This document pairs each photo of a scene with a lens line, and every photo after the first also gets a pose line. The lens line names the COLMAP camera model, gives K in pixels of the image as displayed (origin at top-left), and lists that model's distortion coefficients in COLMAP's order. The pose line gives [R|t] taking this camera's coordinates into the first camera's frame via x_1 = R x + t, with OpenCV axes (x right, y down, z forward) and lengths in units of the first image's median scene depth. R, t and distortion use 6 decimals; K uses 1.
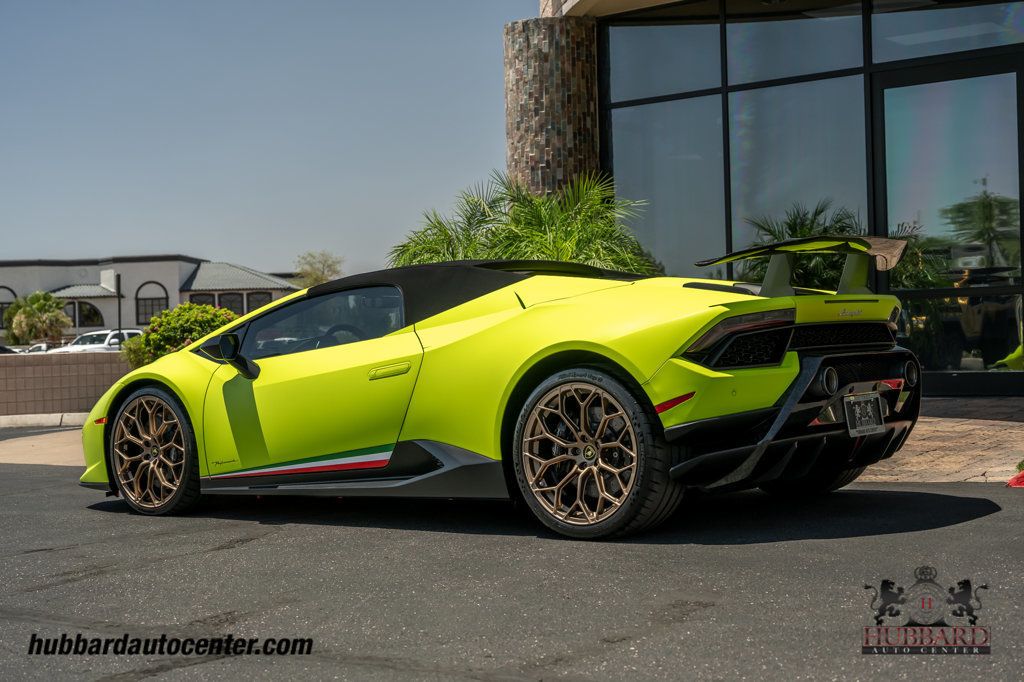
lens RADIAL K [[1567.0, 0, 538.0], [0, 1567.0, 338.9], [0, 0, 1]] dist [0.024477, 0.029022]
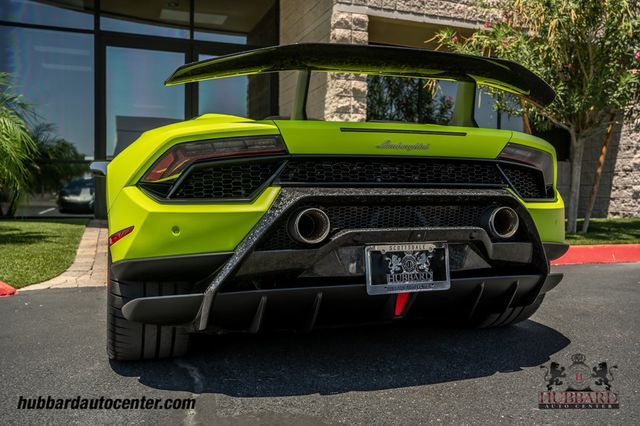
lens RADIAL K [[571.4, 0, 319.1], [0, 571.4, 212.2], [0, 0, 1]] dist [-0.000623, -0.005312]
pose [[0.528617, 0.005992, 0.848839, -0.177527], [-0.025387, 0.999639, 0.008753, 0.014777], [-0.848481, -0.026177, 0.528579, 0.404427]]
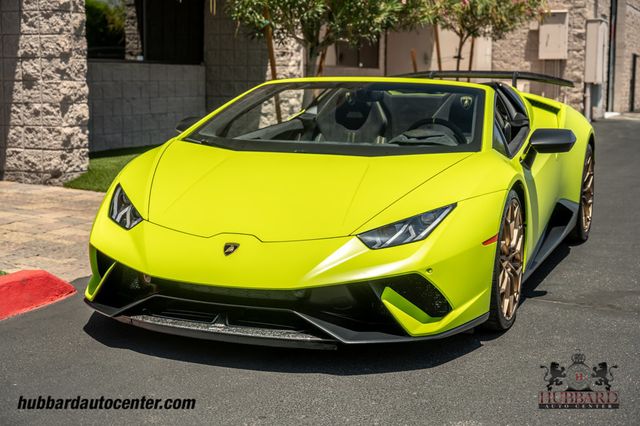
lens RADIAL K [[1046.9, 0, 320.9], [0, 1046.9, 212.6], [0, 0, 1]] dist [0.031227, 0.014903]
pose [[-0.264113, -0.097731, 0.959528, -0.416371], [-0.002812, 0.994927, 0.100563, -0.009117], [-0.964488, 0.023862, -0.263047, 0.665141]]
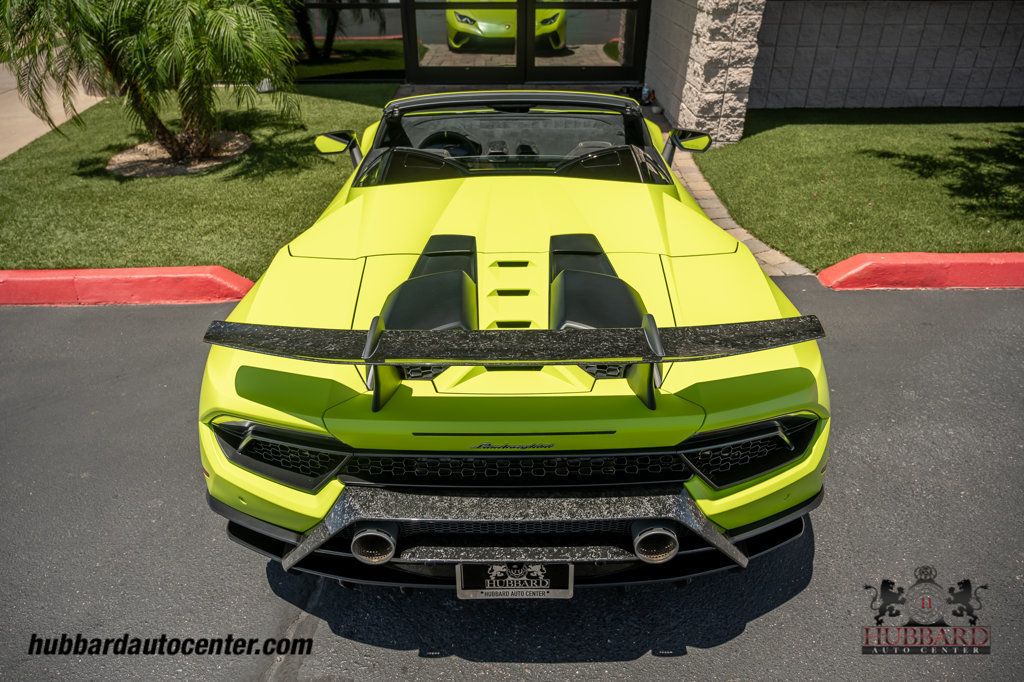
lens RADIAL K [[699.2, 0, 512.3], [0, 699.2, 337.1], [0, 0, 1]] dist [-0.005431, 0.000908]
pose [[0.779841, -0.296006, 0.551569, -0.112222], [-0.023228, 0.866842, 0.498042, -0.072905], [-0.625546, -0.401205, 0.669123, 0.388745]]
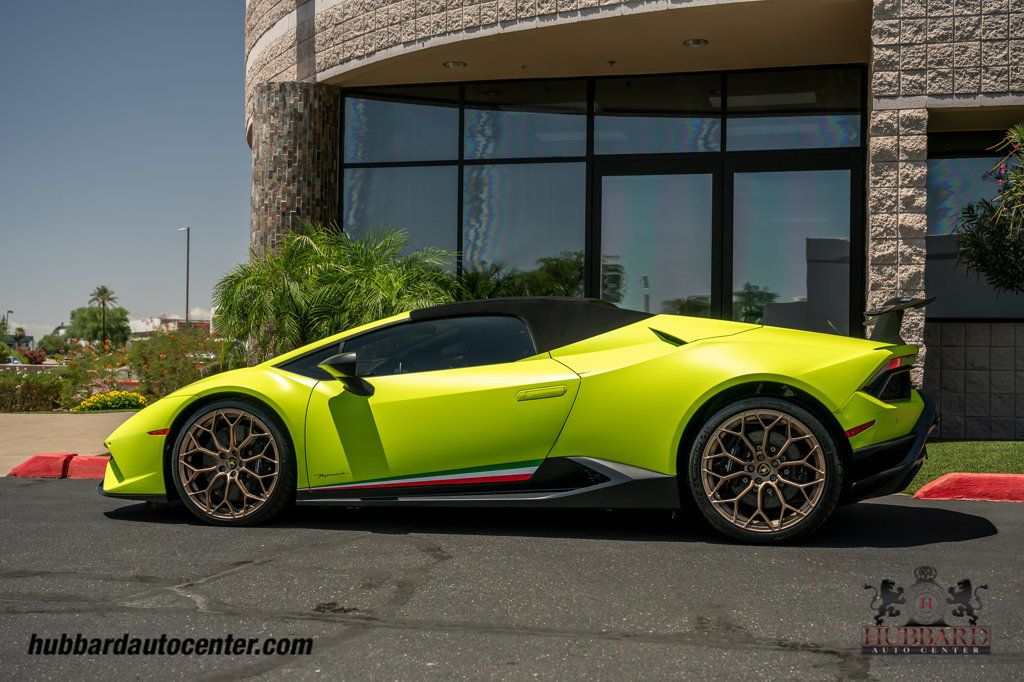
lens RADIAL K [[1301.1, 0, 529.2], [0, 1301.1, 342.2], [0, 0, 1]] dist [0.006367, 0.058799]
pose [[0.912510, 0.048896, 0.406122, -0.217715], [-0.038987, 0.998706, -0.032643, 0.006886], [-0.407193, 0.013954, 0.913235, 0.078346]]
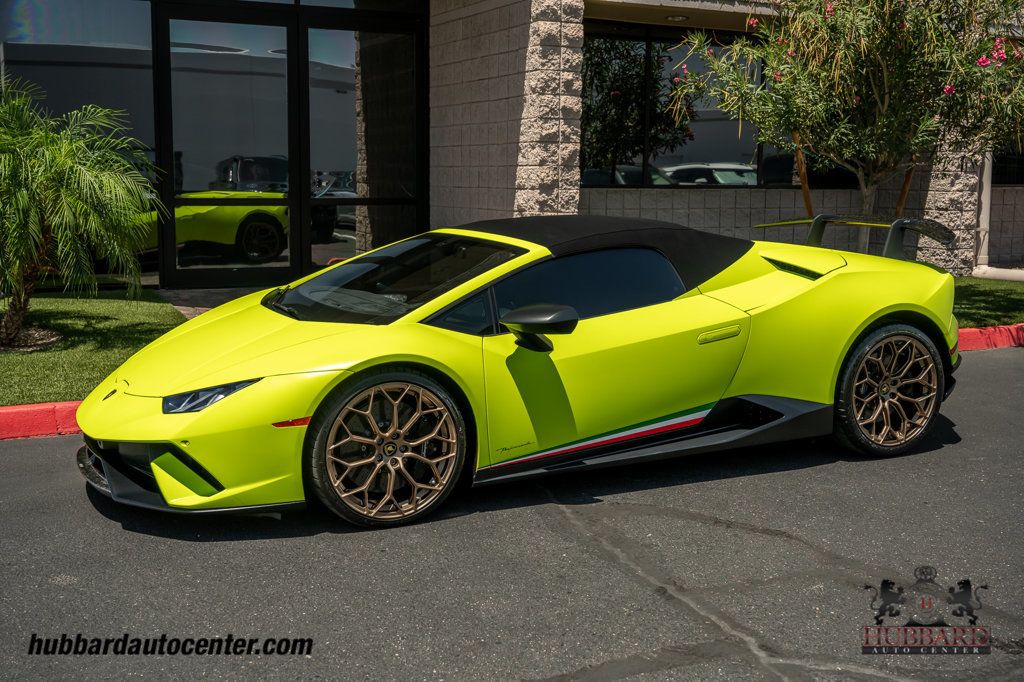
lens RADIAL K [[1142.8, 0, 532.0], [0, 1142.8, 307.8], [0, 0, 1]] dist [0.065151, 0.000379]
pose [[0.419505, -0.070692, 0.904996, -0.384551], [-0.025611, 0.995644, 0.089644, -0.028420], [-0.907392, -0.060784, 0.415867, 0.364712]]
